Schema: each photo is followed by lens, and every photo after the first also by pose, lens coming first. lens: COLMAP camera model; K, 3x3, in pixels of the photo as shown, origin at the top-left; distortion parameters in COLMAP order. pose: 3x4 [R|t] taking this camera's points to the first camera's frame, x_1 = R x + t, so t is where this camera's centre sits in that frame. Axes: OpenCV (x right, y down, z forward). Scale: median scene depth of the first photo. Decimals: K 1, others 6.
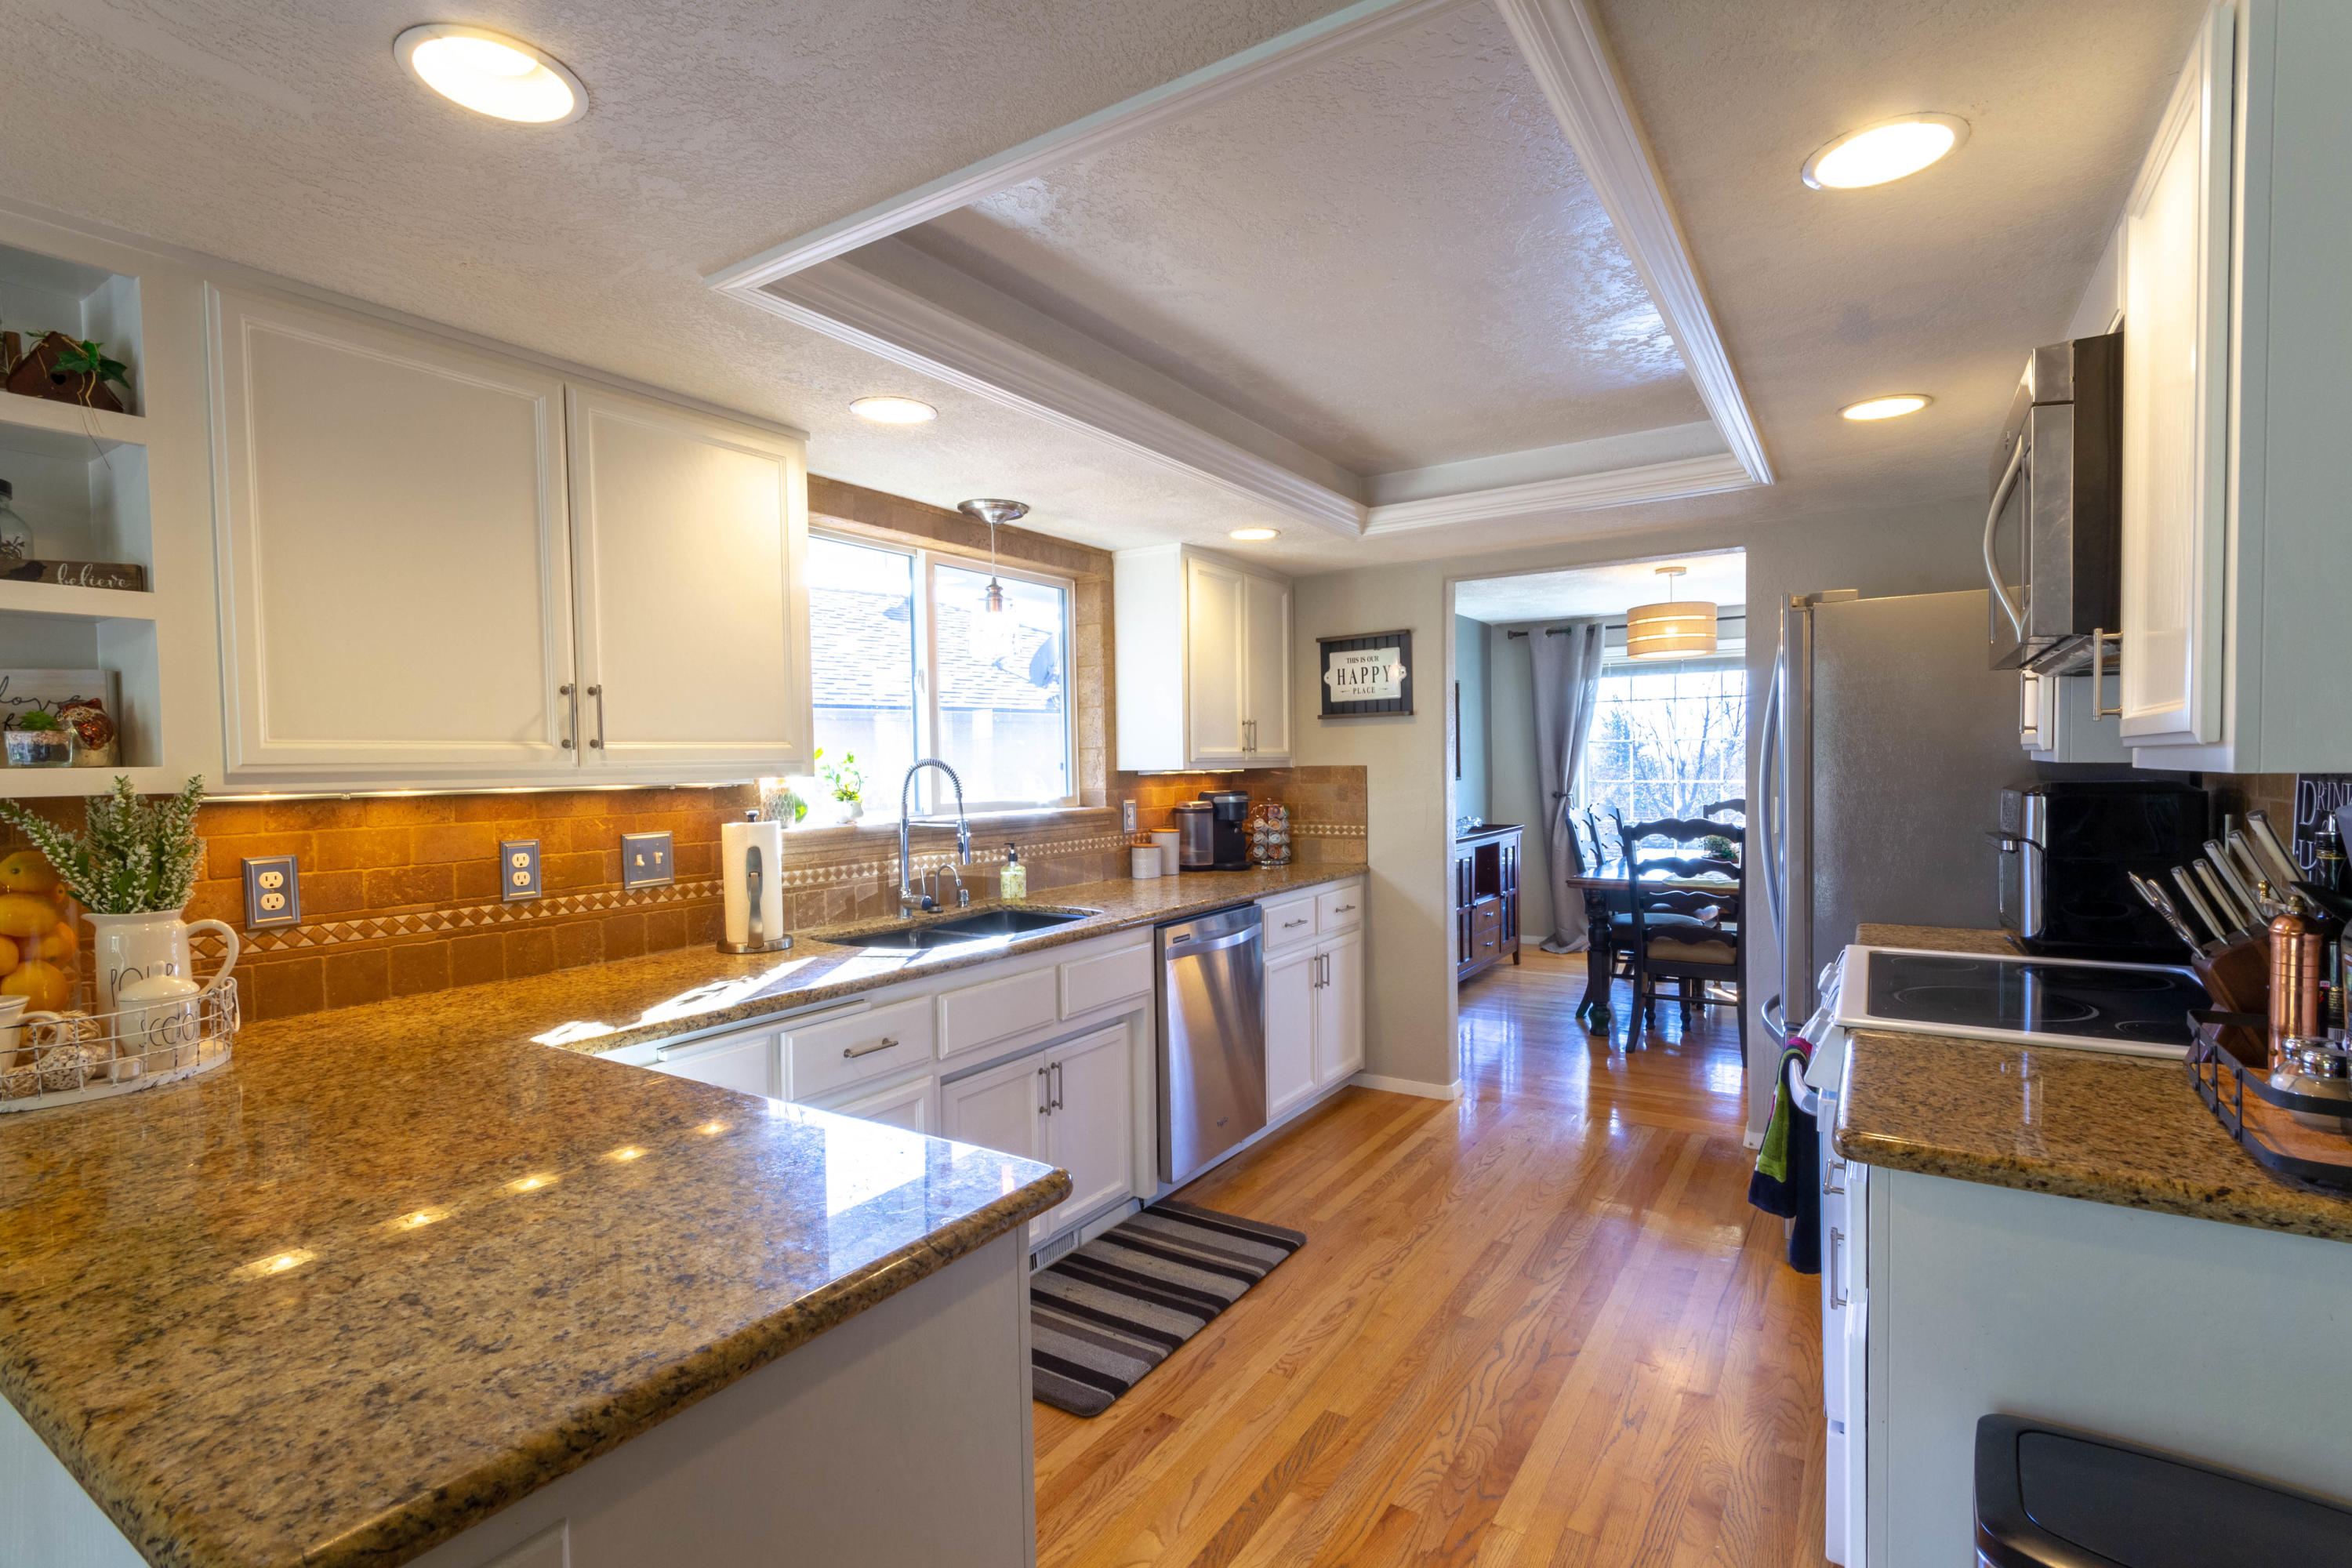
lens RADIAL K [[1075.8, 0, 1186.6], [0, 1075.8, 796.8], [0, 0, 1]] dist [0.001982, 0.001213]
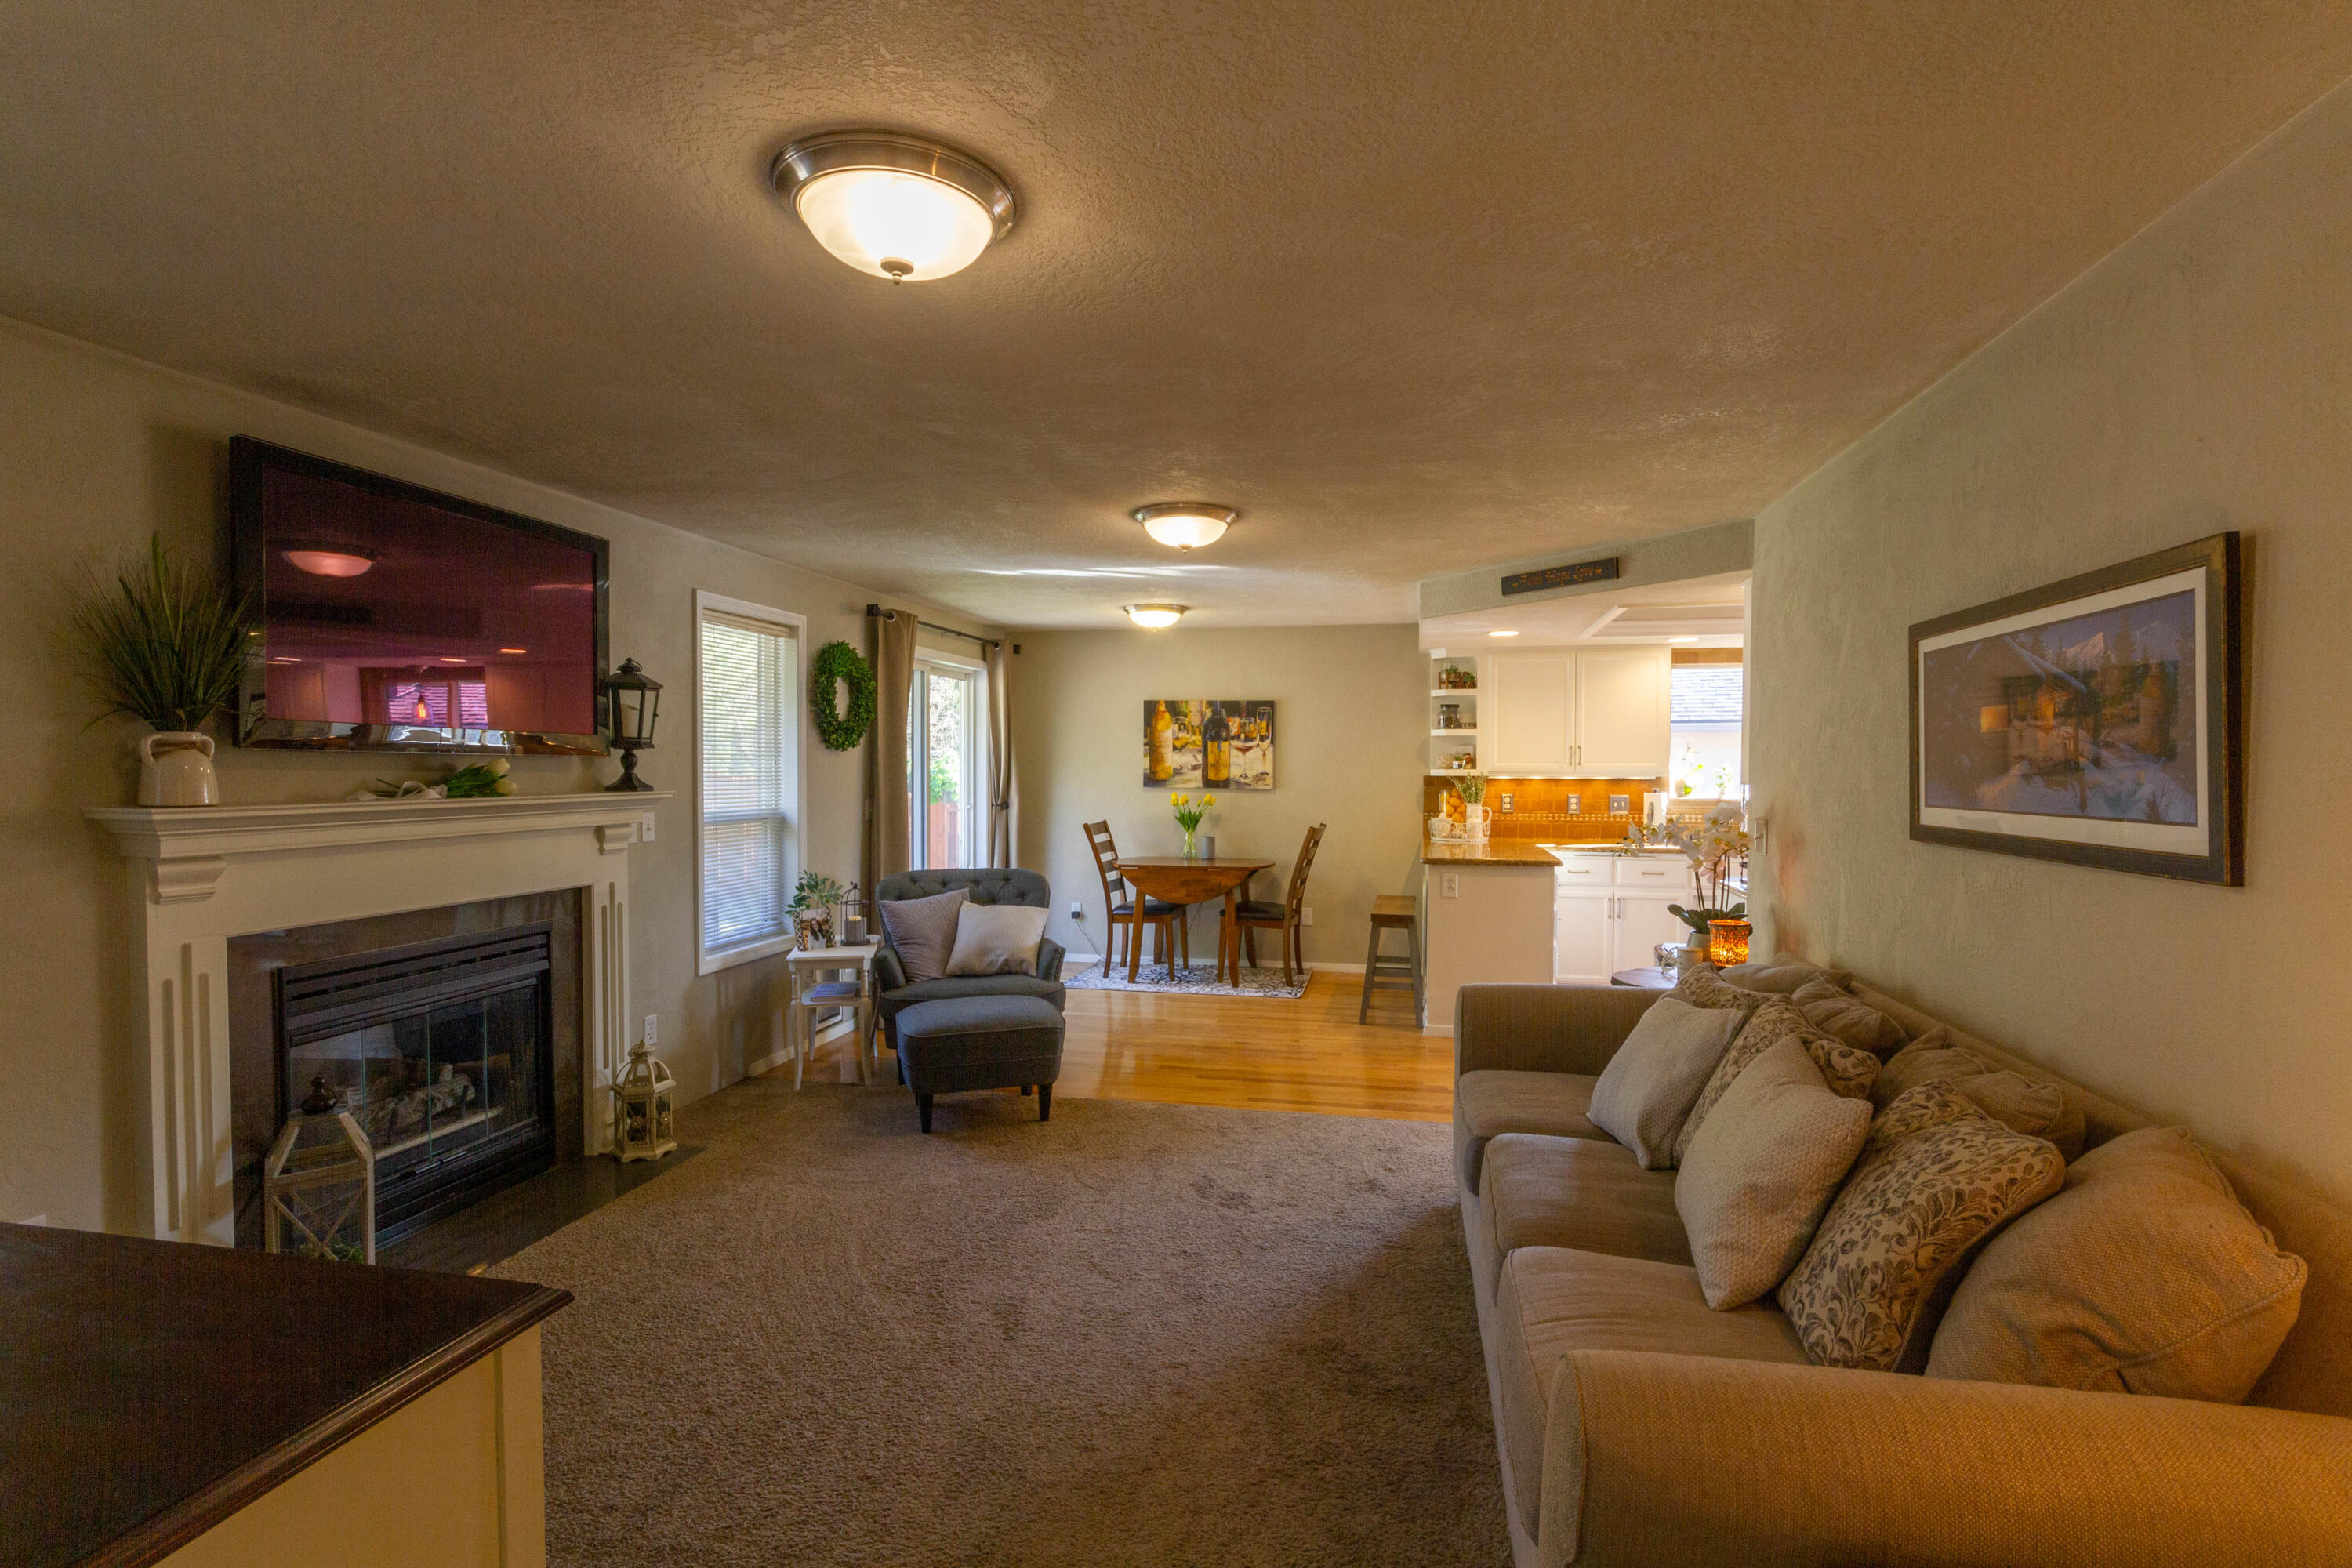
lens RADIAL K [[1075.8, 0, 1175.9], [0, 1075.8, 780.6], [0, 0, 1]] dist [0.001982, 0.001213]
pose [[0.342947, 0.030140, -0.938871, 2.581477], [-0.036910, 0.999146, 0.018593, -0.018557], [0.938629, 0.028277, 0.343766, -1.548404]]
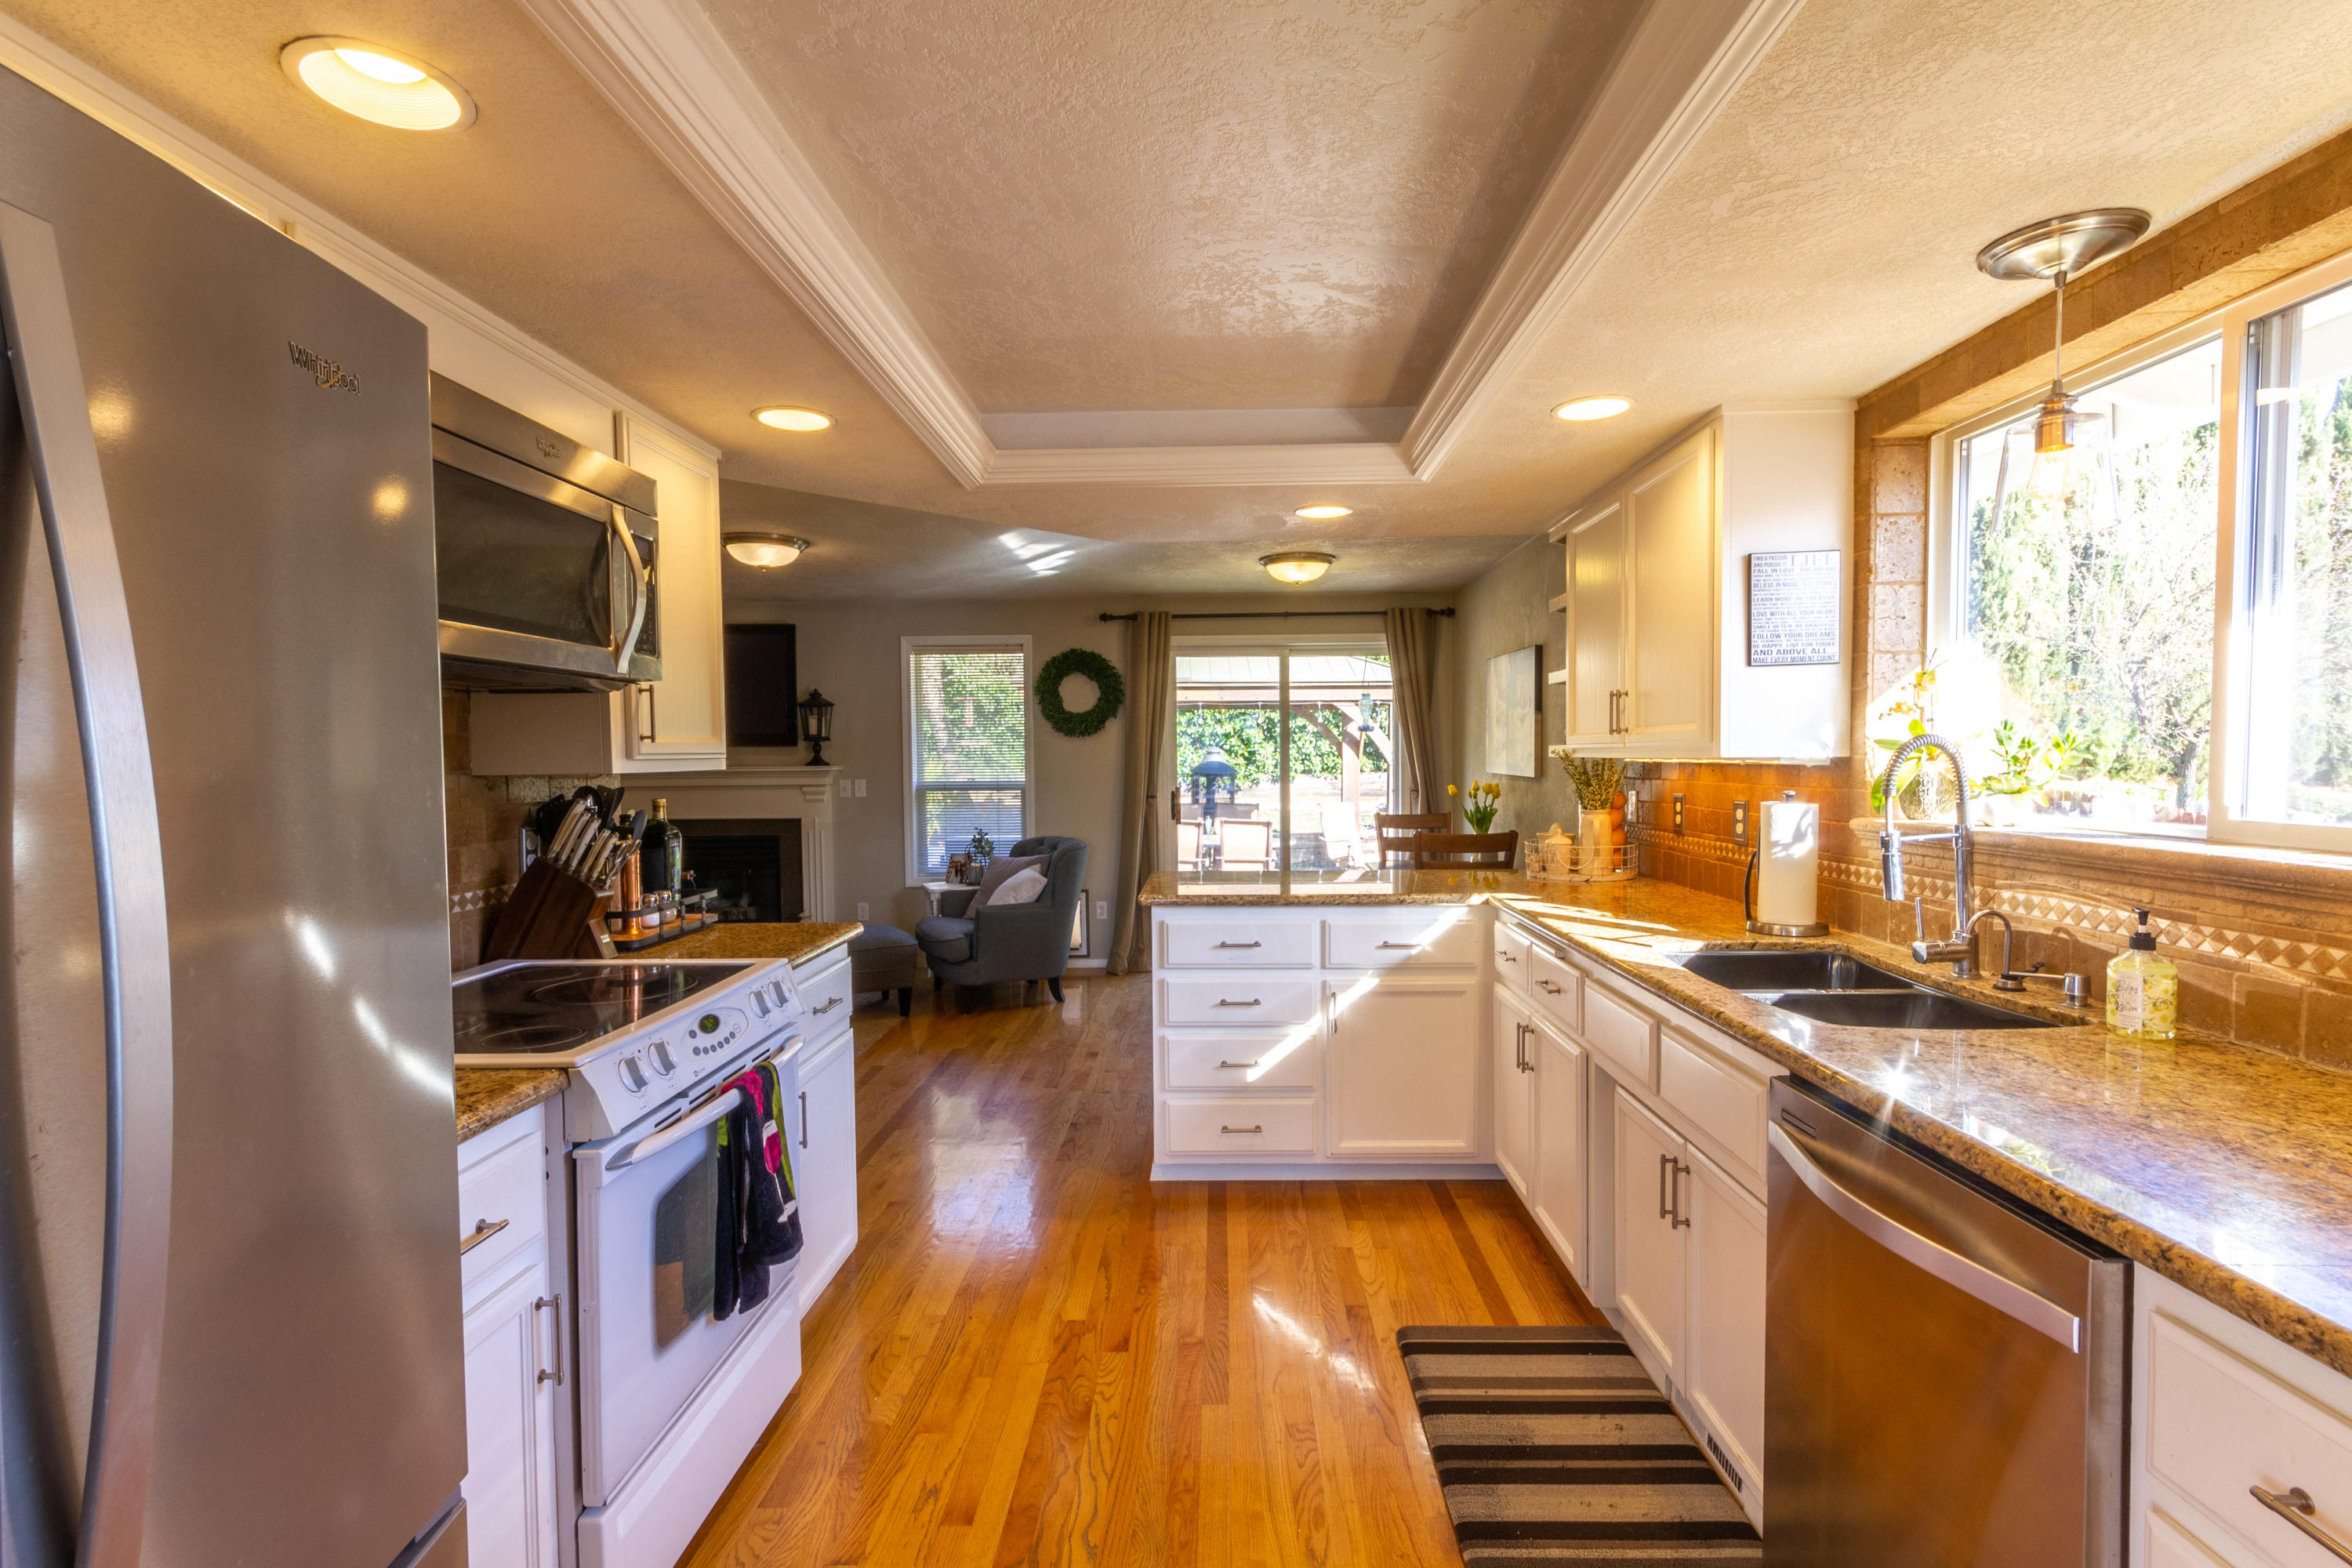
lens RADIAL K [[1075.8, 0, 1187.8], [0, 1075.8, 793.6], [0, 0, 1]] dist [0.001982, 0.001213]
pose [[-0.848586, 0.042007, -0.527388, 0.921133], [0.007212, 0.997669, 0.067861, -0.071175], [0.529009, 0.053782, -0.846910, 2.374356]]
